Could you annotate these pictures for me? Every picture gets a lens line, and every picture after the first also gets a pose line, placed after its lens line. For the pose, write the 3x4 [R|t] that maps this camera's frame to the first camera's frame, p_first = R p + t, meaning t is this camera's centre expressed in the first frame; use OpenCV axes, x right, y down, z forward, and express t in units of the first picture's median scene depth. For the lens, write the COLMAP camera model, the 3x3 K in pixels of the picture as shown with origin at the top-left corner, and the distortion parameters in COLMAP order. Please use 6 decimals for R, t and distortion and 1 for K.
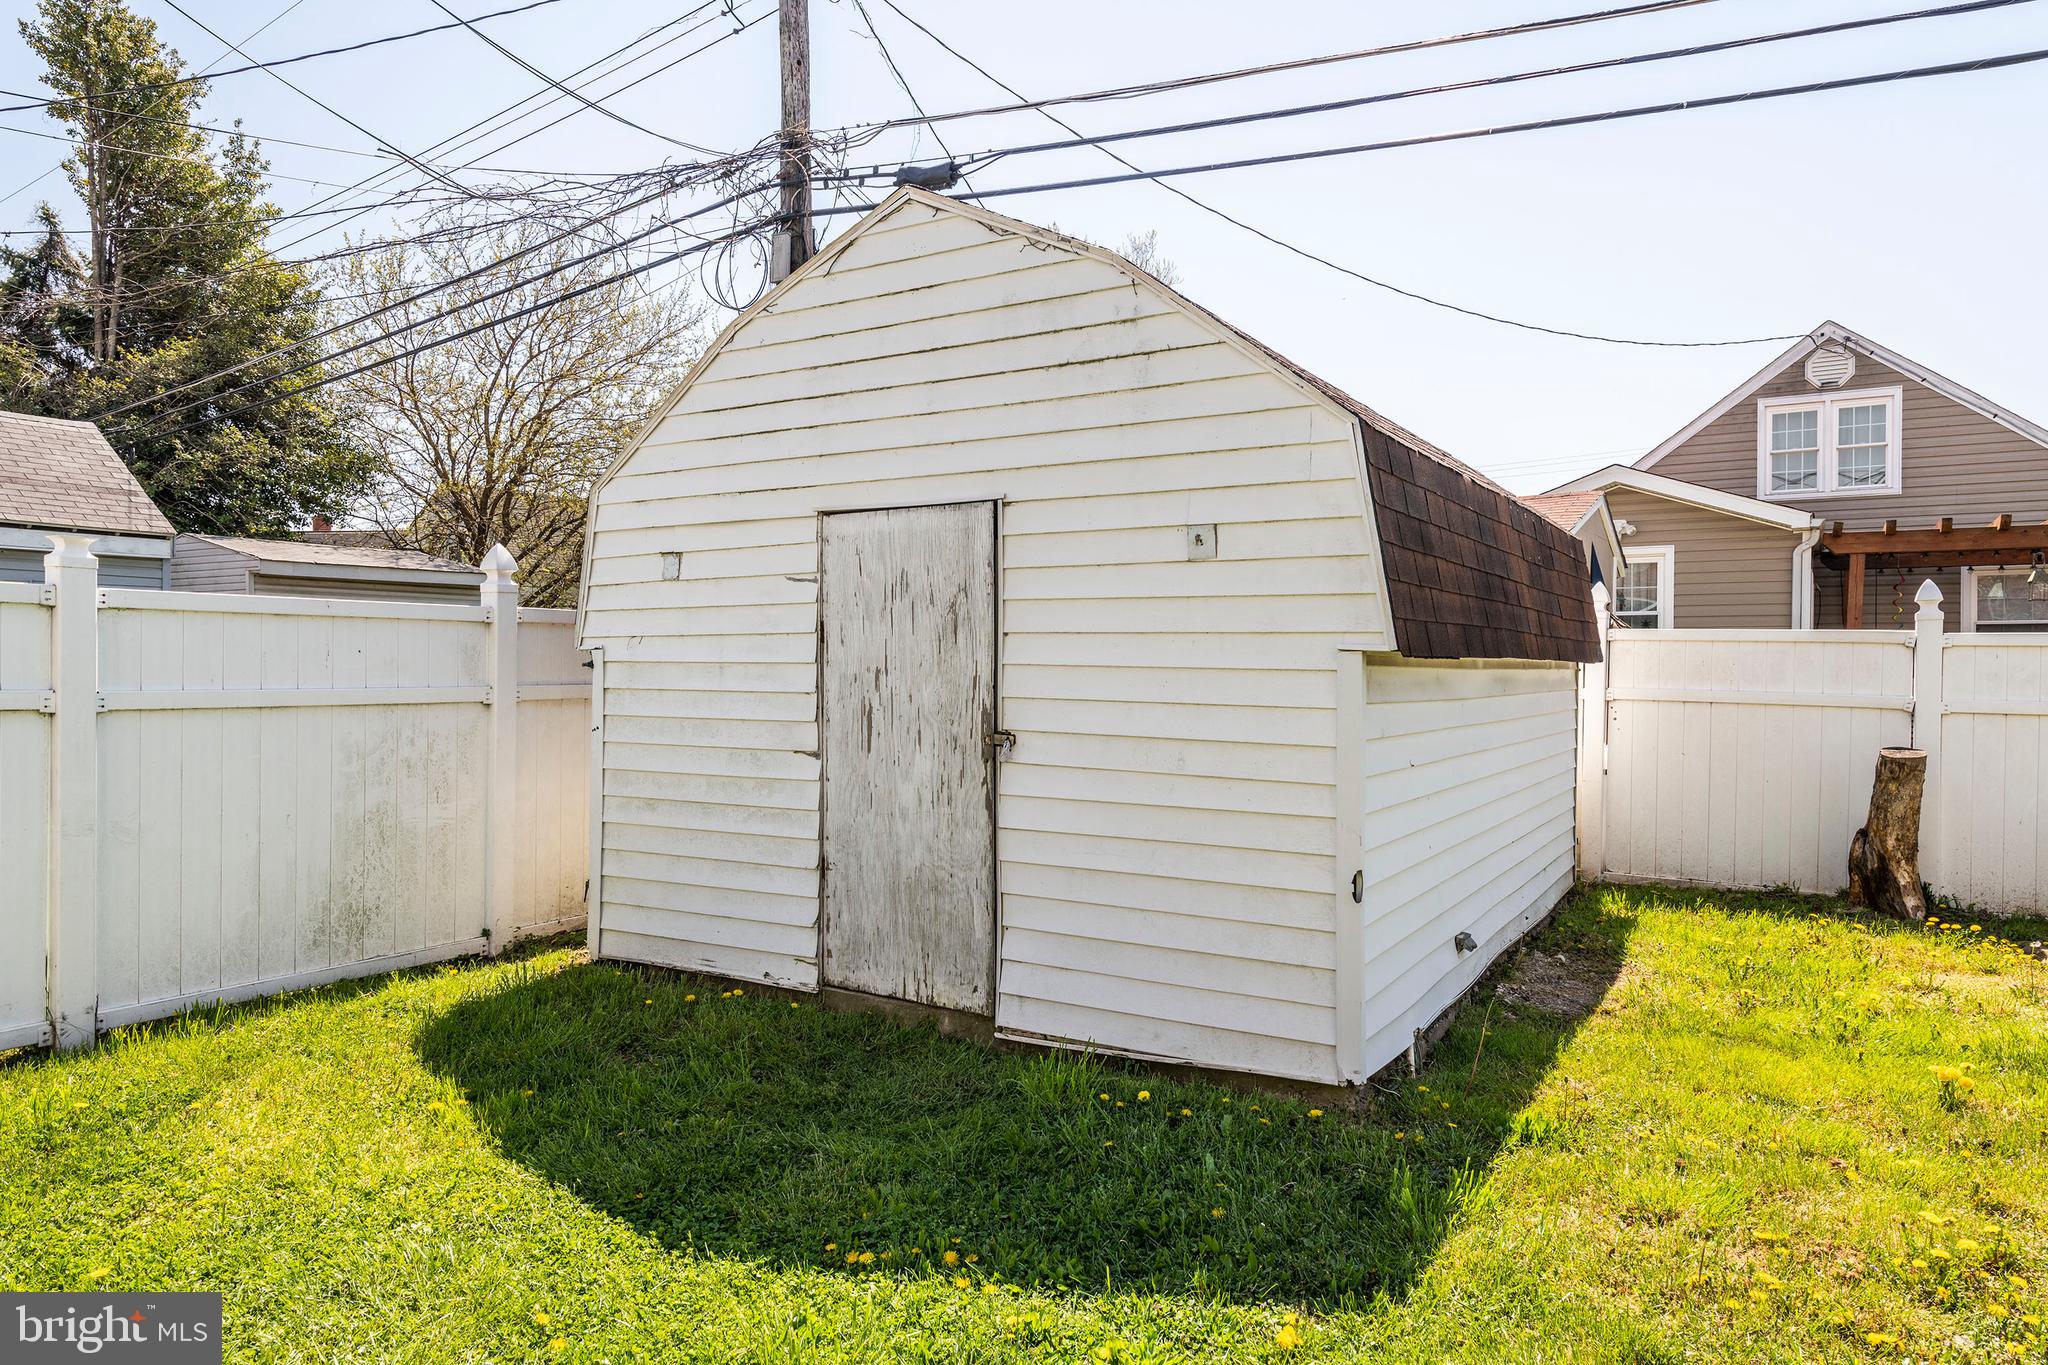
lens RADIAL K [[1261.1, 0, 1024.0], [0, 1261.1, 682.5], [0, 0, 1]] dist [0.004679, 0.006025]
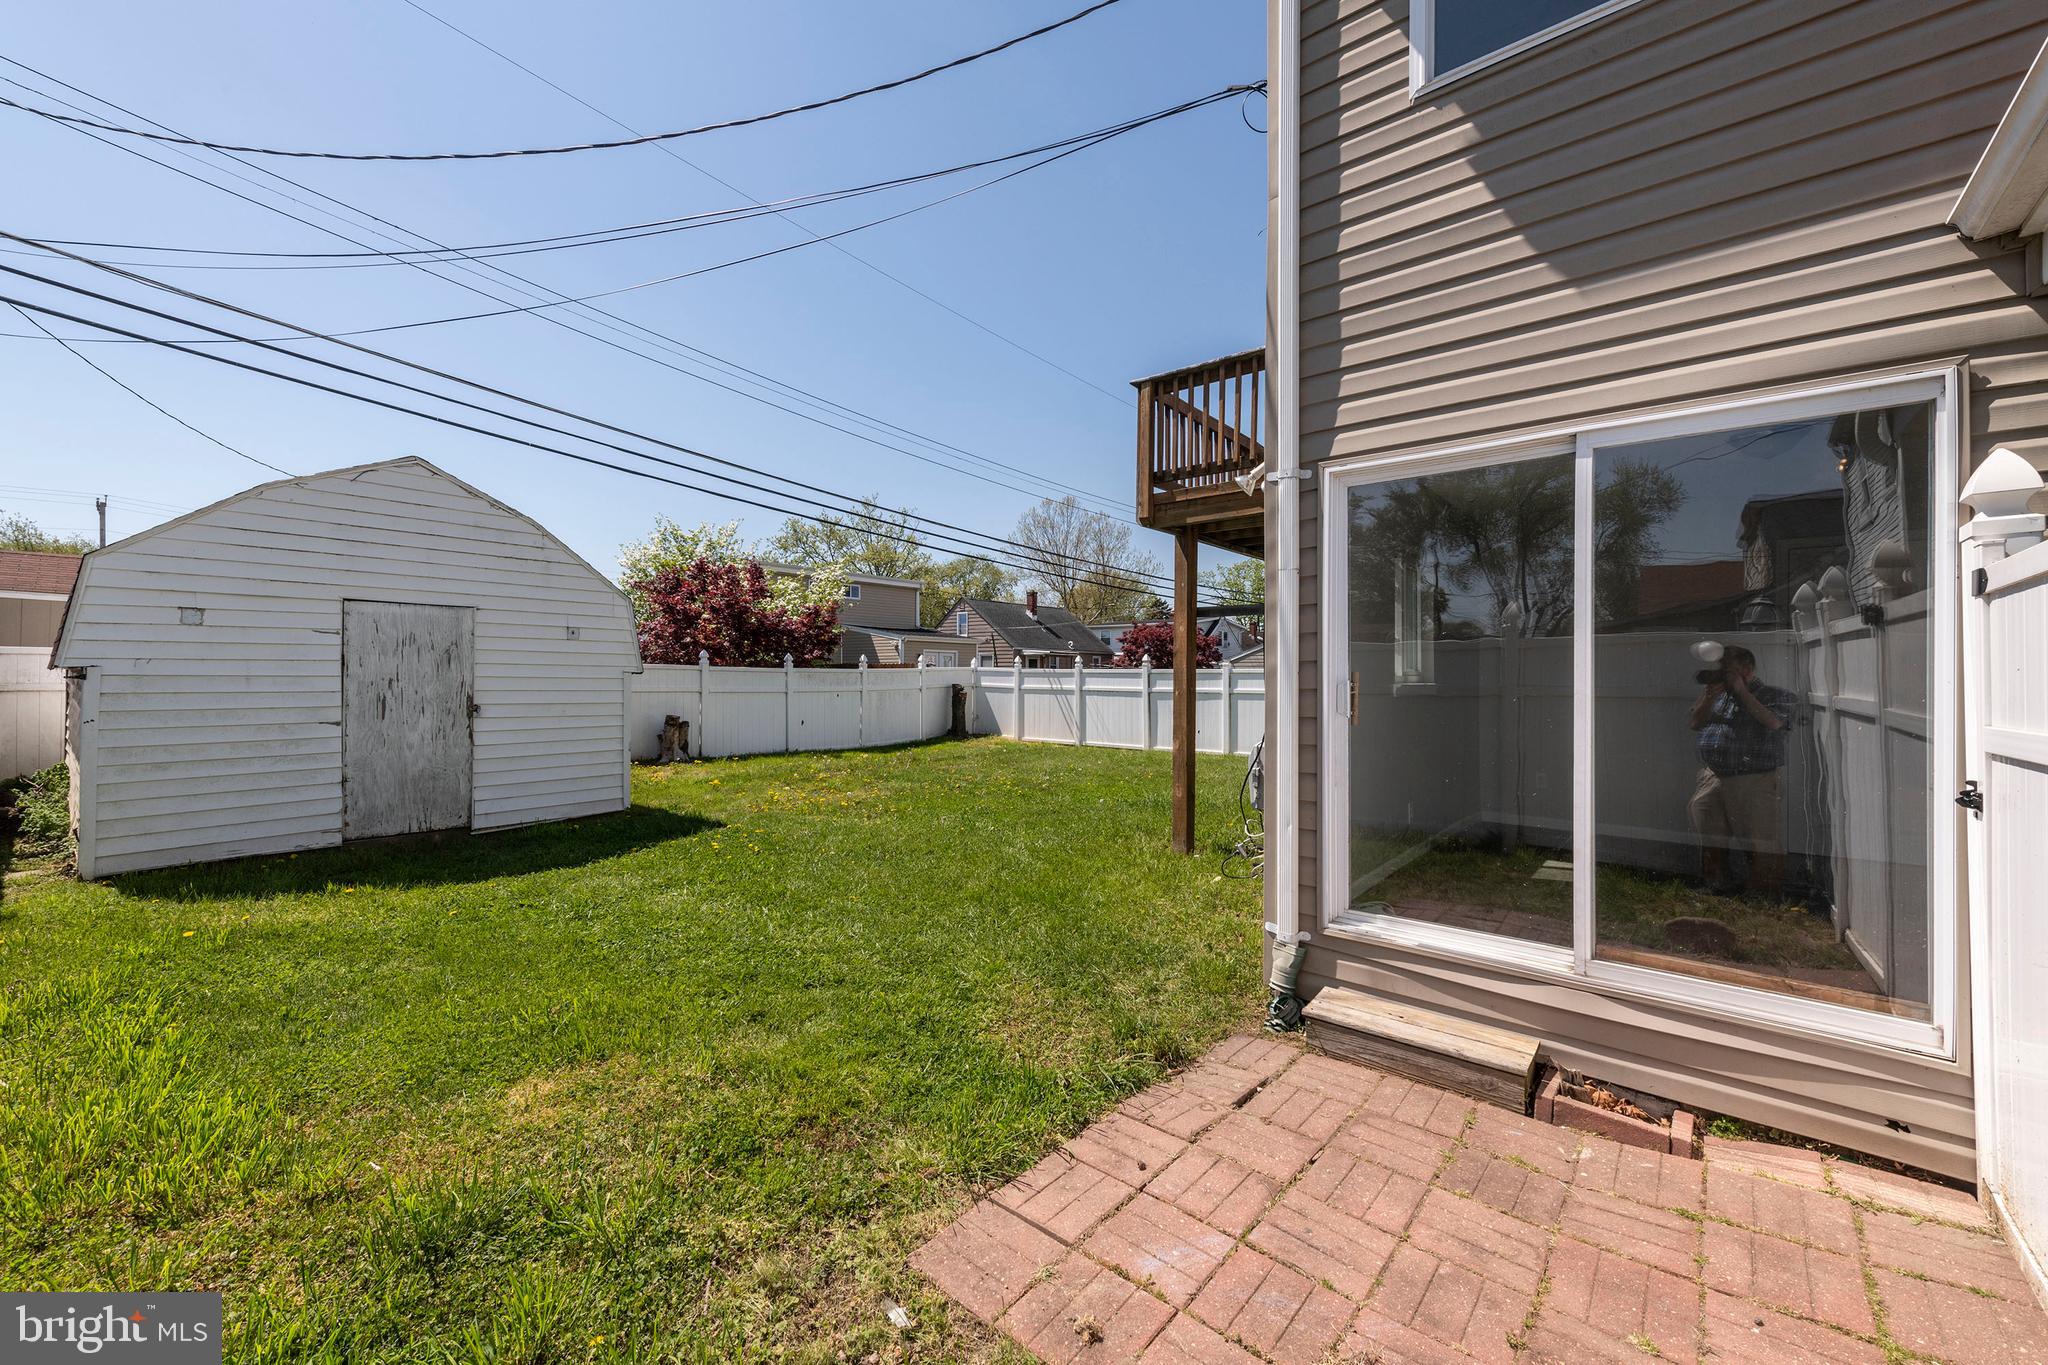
lens RADIAL K [[801.8, 0, 1024.0], [0, 801.8, 682.5], [0, 0, 1]] dist [0.010116, -0.000367]
pose [[0.146053, -0.011773, 0.989207, -1.241782], [0.009928, 0.999896, 0.010434, -0.008064], [-0.989227, 0.008297, 0.146154, -0.222552]]
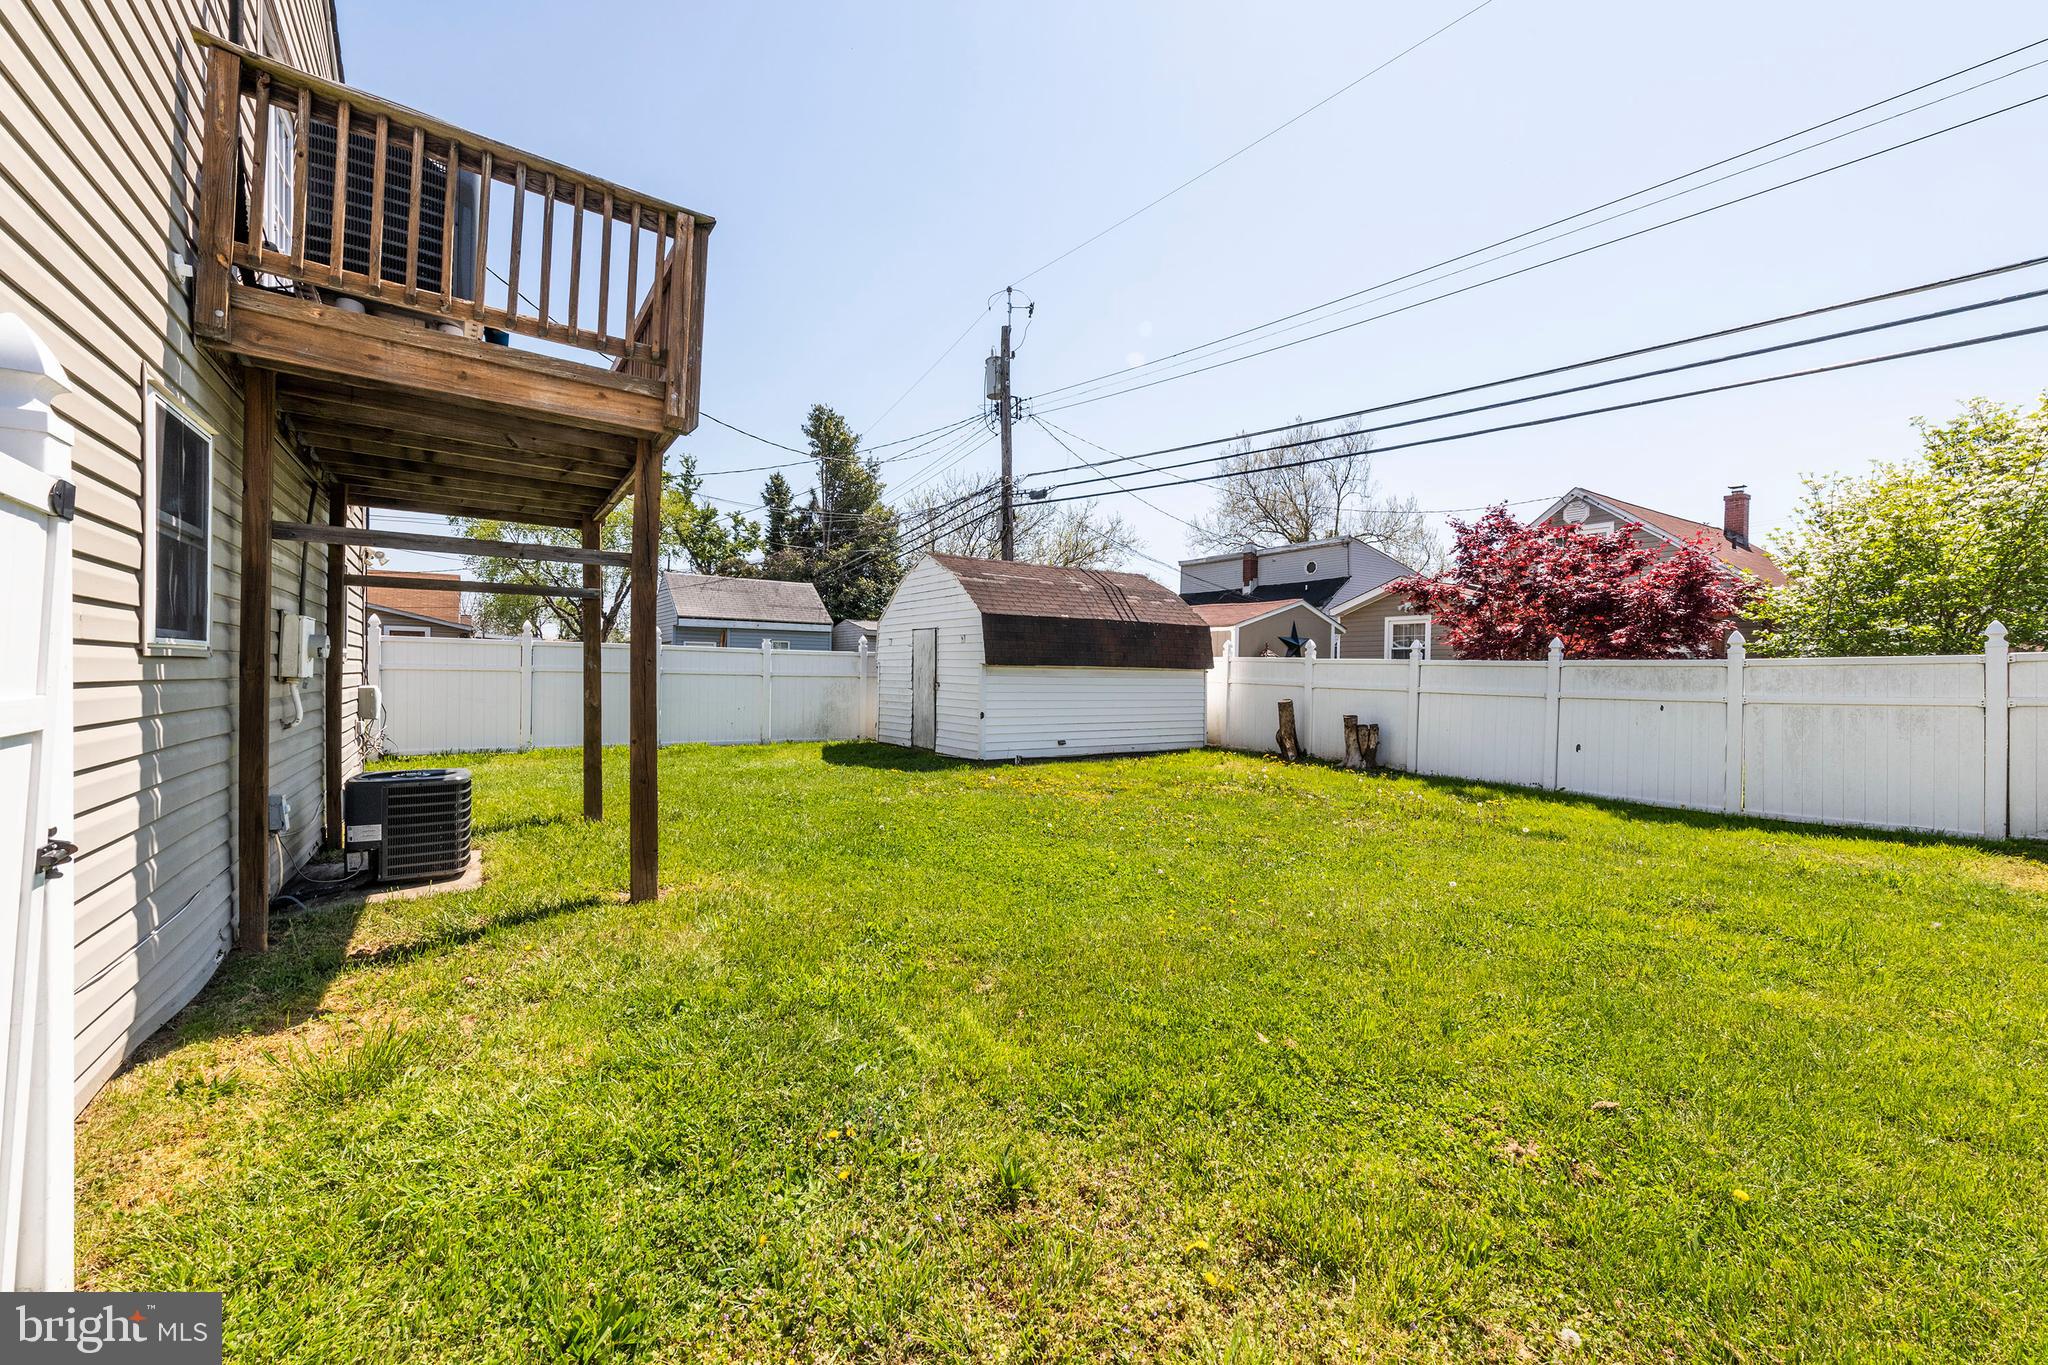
lens RADIAL K [[801.8, 0, 1024.0], [0, 801.8, 682.5], [0, 0, 1]] dist [0.010116, -0.000367]
pose [[0.910483, 0.012185, -0.413367, 1.235460], [-0.015644, 0.999865, -0.004982, 0.043802], [0.413250, 0.011003, 0.910551, -1.207546]]
